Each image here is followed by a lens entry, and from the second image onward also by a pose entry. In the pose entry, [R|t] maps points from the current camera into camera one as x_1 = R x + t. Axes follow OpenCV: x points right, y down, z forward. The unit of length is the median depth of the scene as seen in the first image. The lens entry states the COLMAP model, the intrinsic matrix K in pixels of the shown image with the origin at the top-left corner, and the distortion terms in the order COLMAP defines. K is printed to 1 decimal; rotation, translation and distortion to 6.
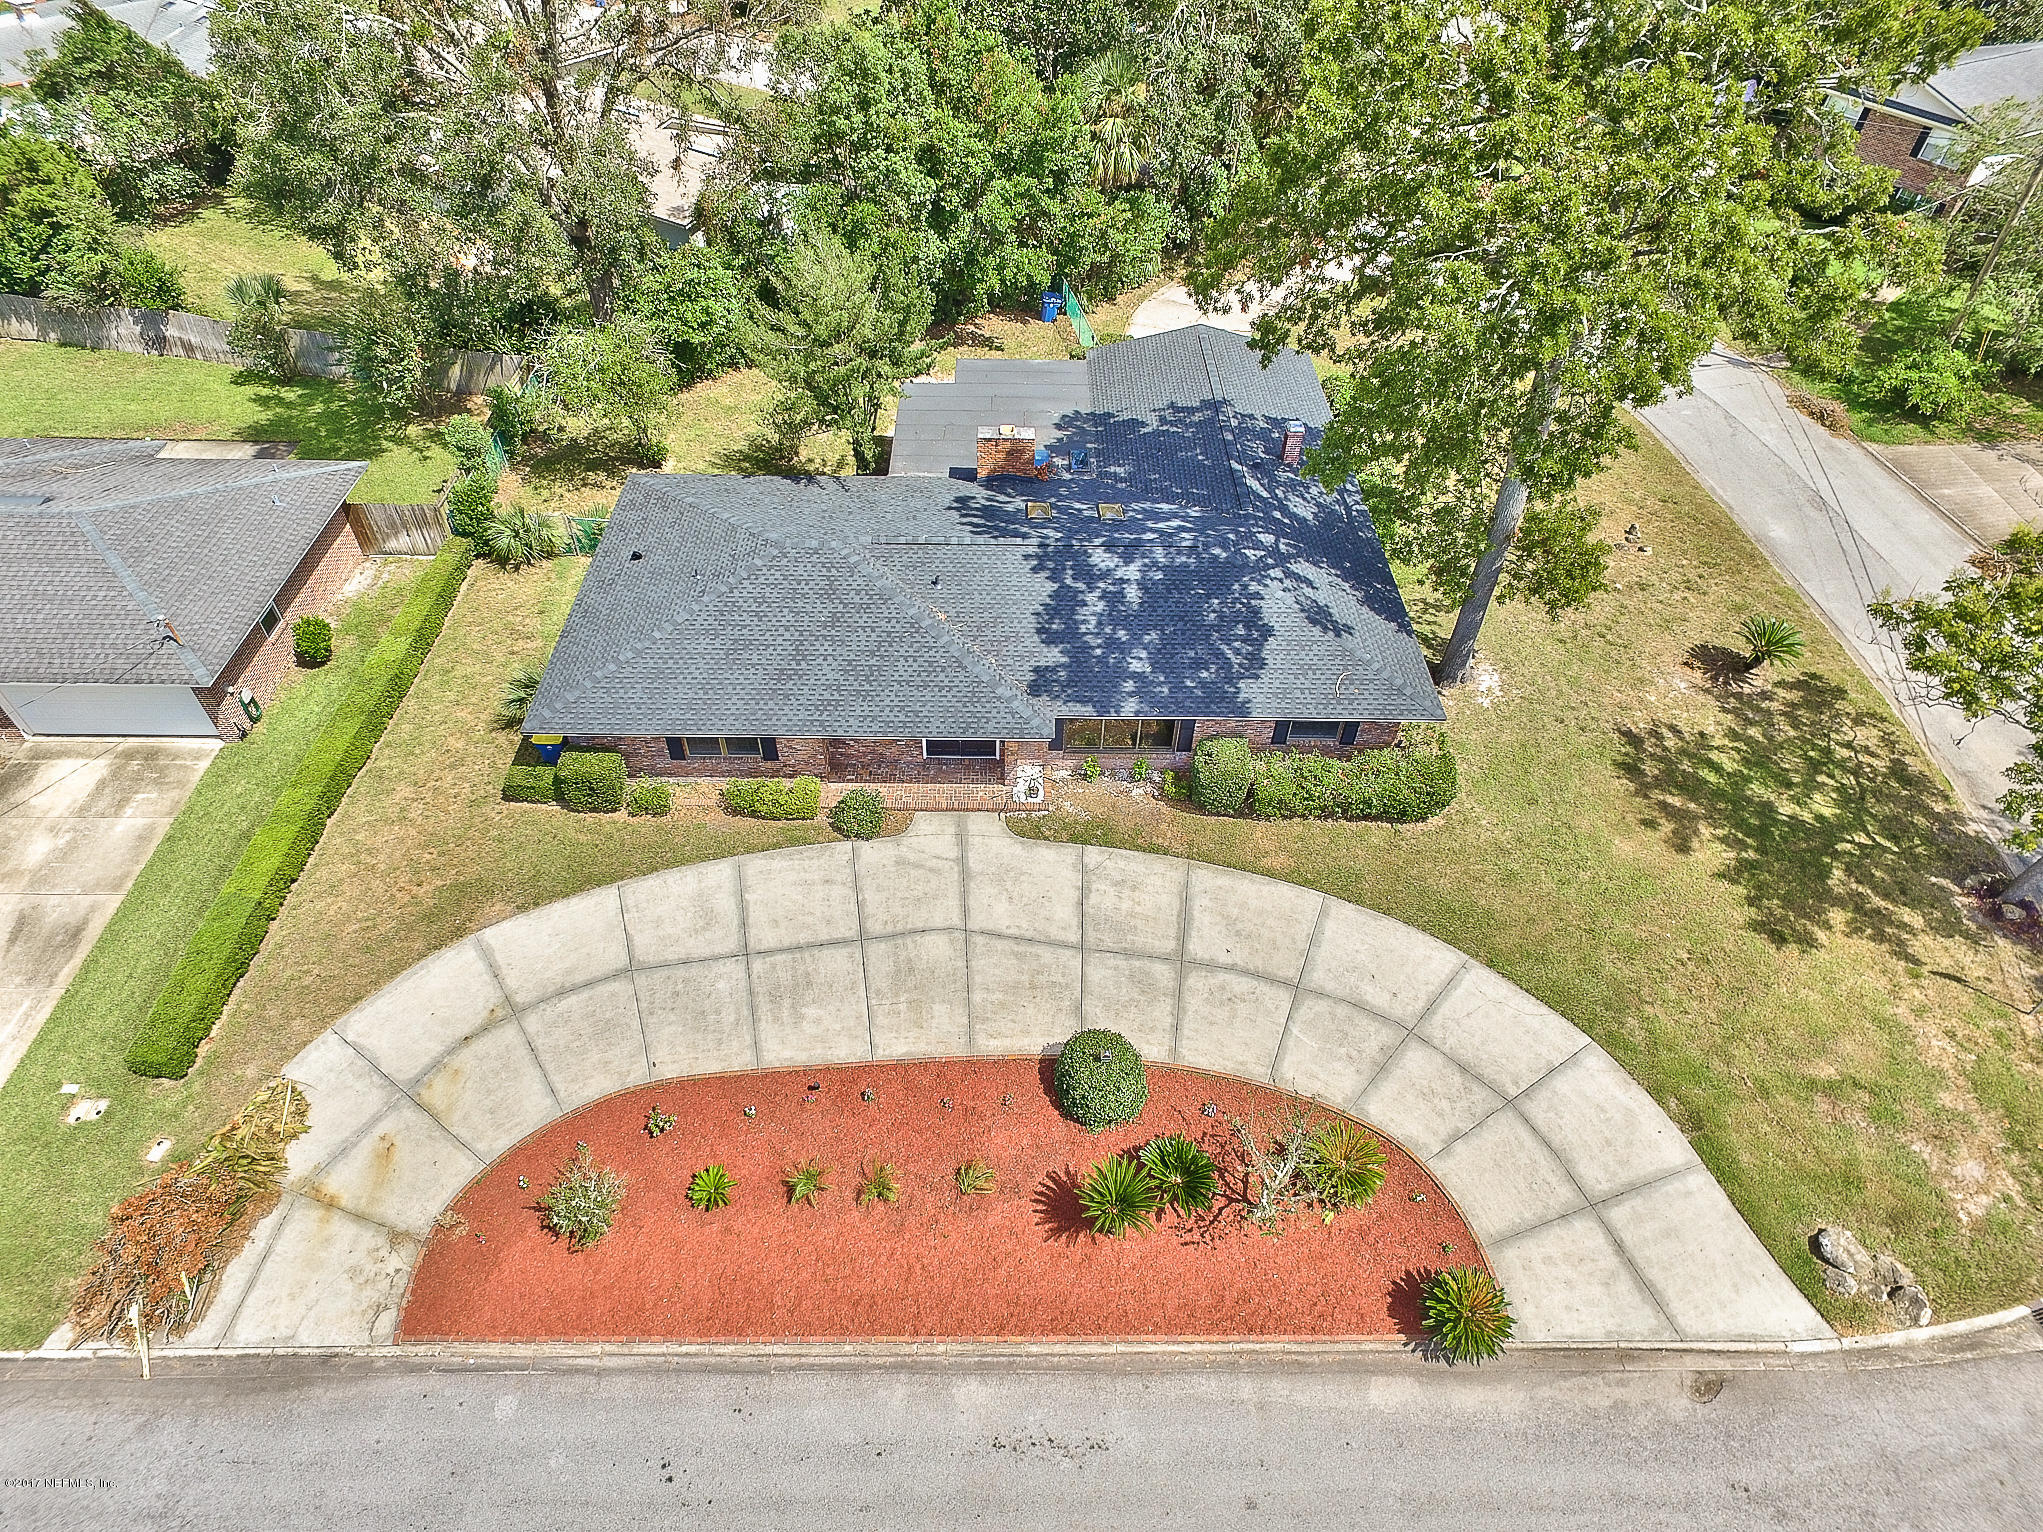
lens RADIAL K [[1172.1, 0, 1036.9], [0, 1172.1, 734.1], [0, 0, 1]] dist [-0.002917, 0.007321]
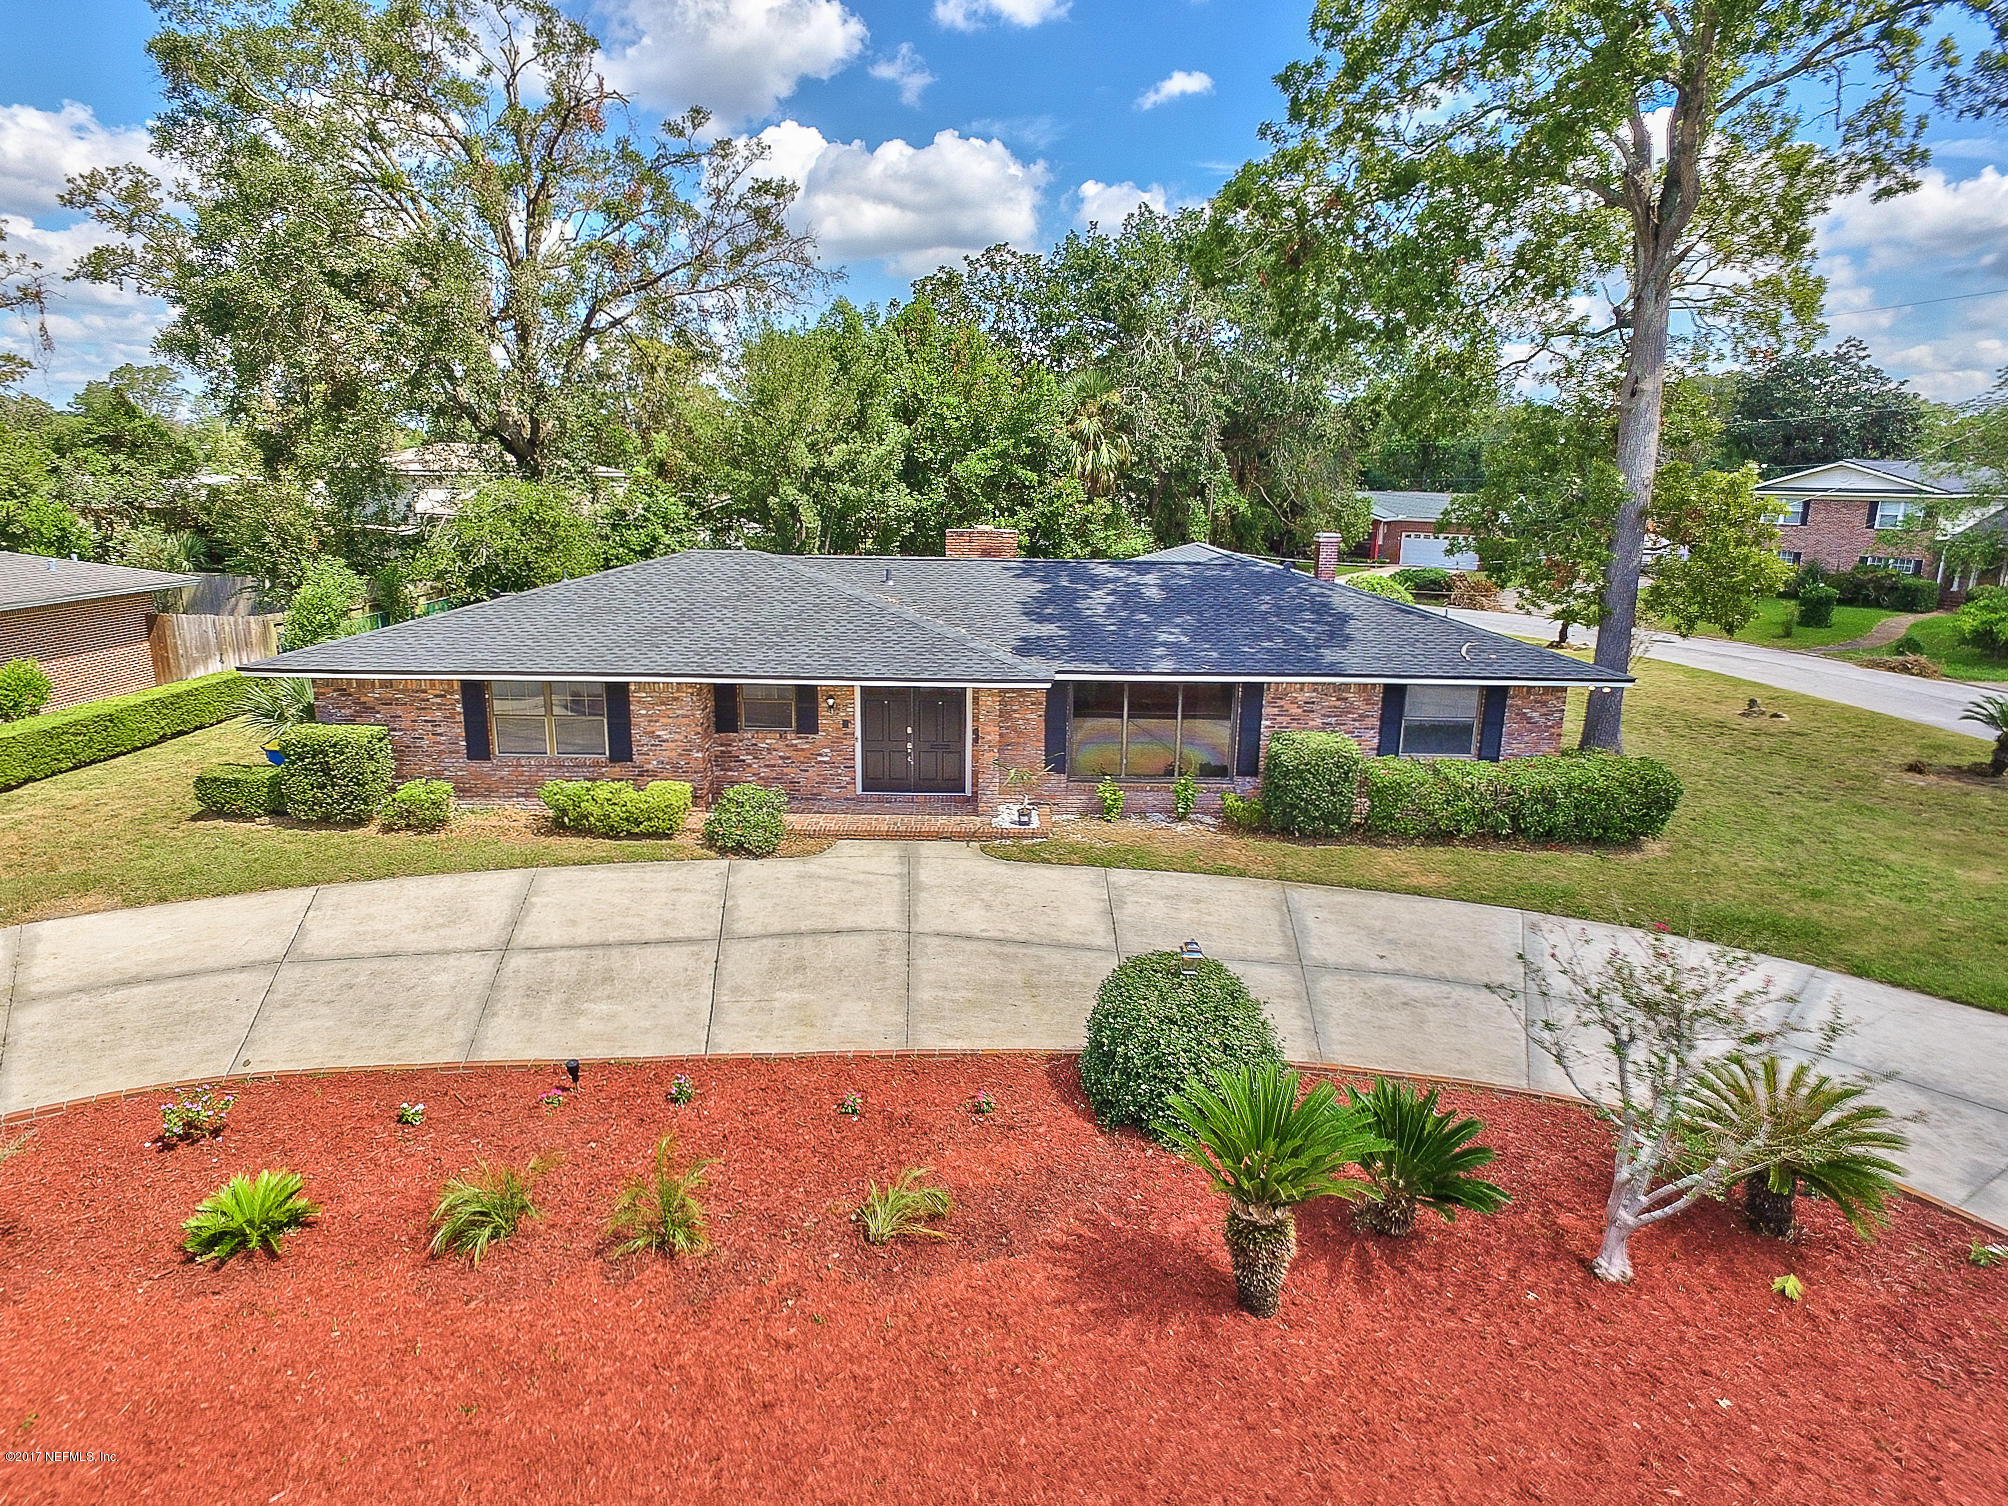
lens RADIAL K [[1152.0, 0, 1007.2], [0, 1152.0, 756.4], [0, 0, 1]] dist [-0.002917, 0.007321]
pose [[0.999870, -0.015964, -0.002170, -0.010748], [0.012682, 0.862979, -0.505081, 0.377580], [0.009936, 0.504988, 0.863069, 0.484025]]
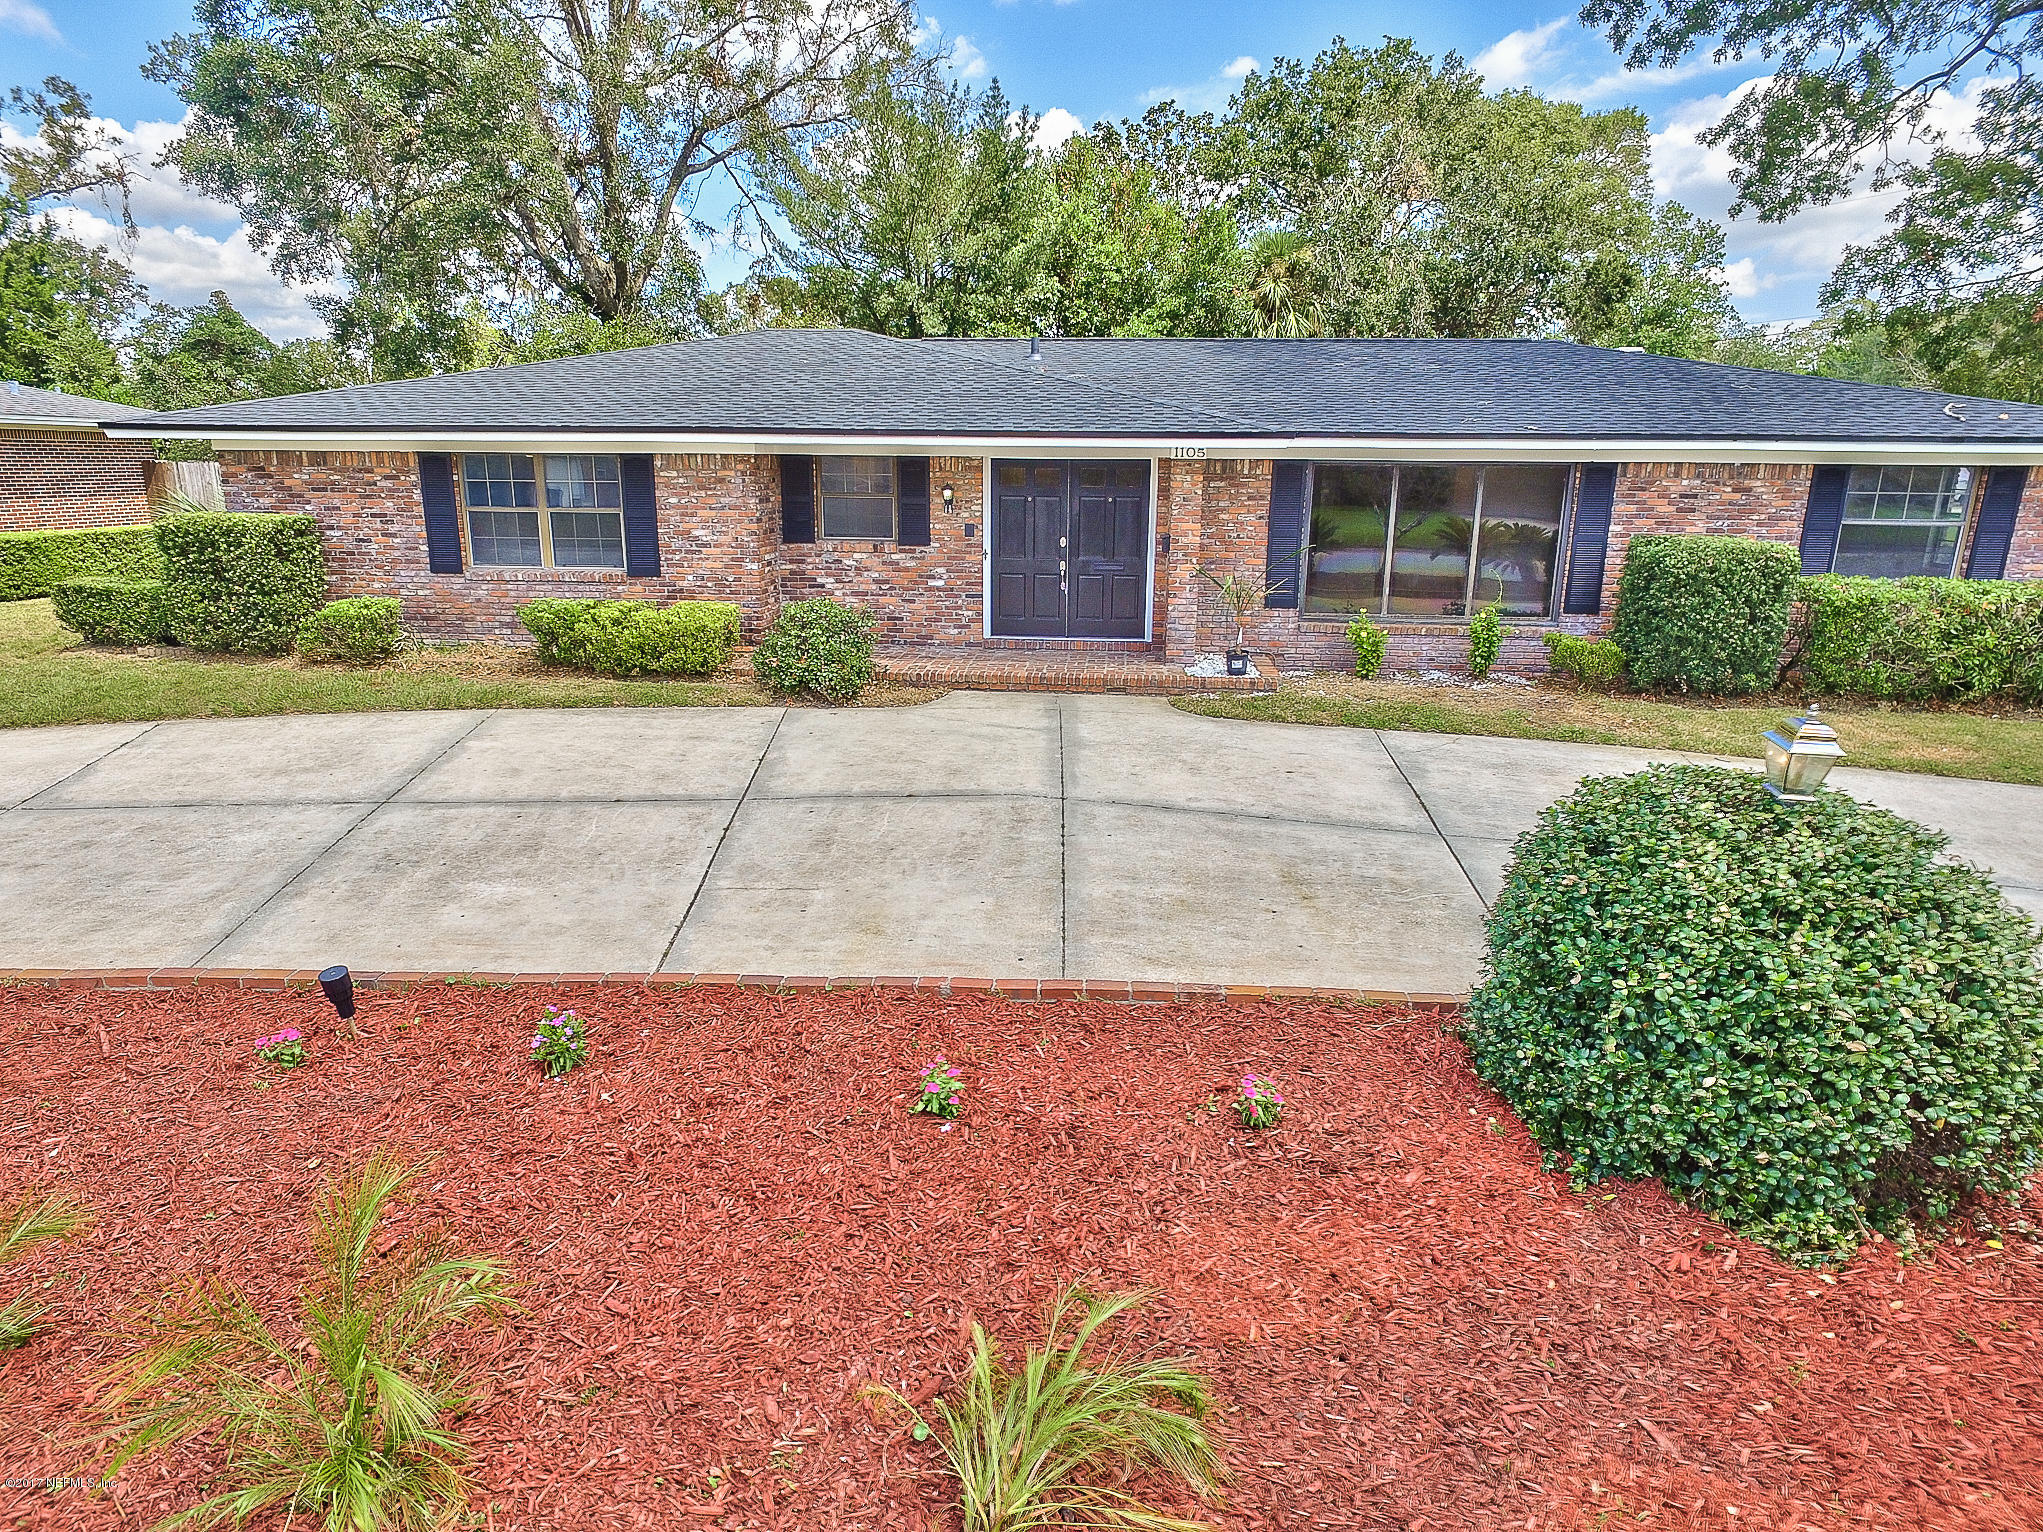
lens RADIAL K [[1172.1, 0, 1030.7], [0, 1172.1, 768.9], [0, 0, 1]] dist [-0.002917, 0.007321]
pose [[0.994776, 0.002342, -0.102052, -0.036557], [-0.051323, 0.875660, -0.480193, 0.319875], [0.088238, 0.482922, 0.871206, 0.716541]]
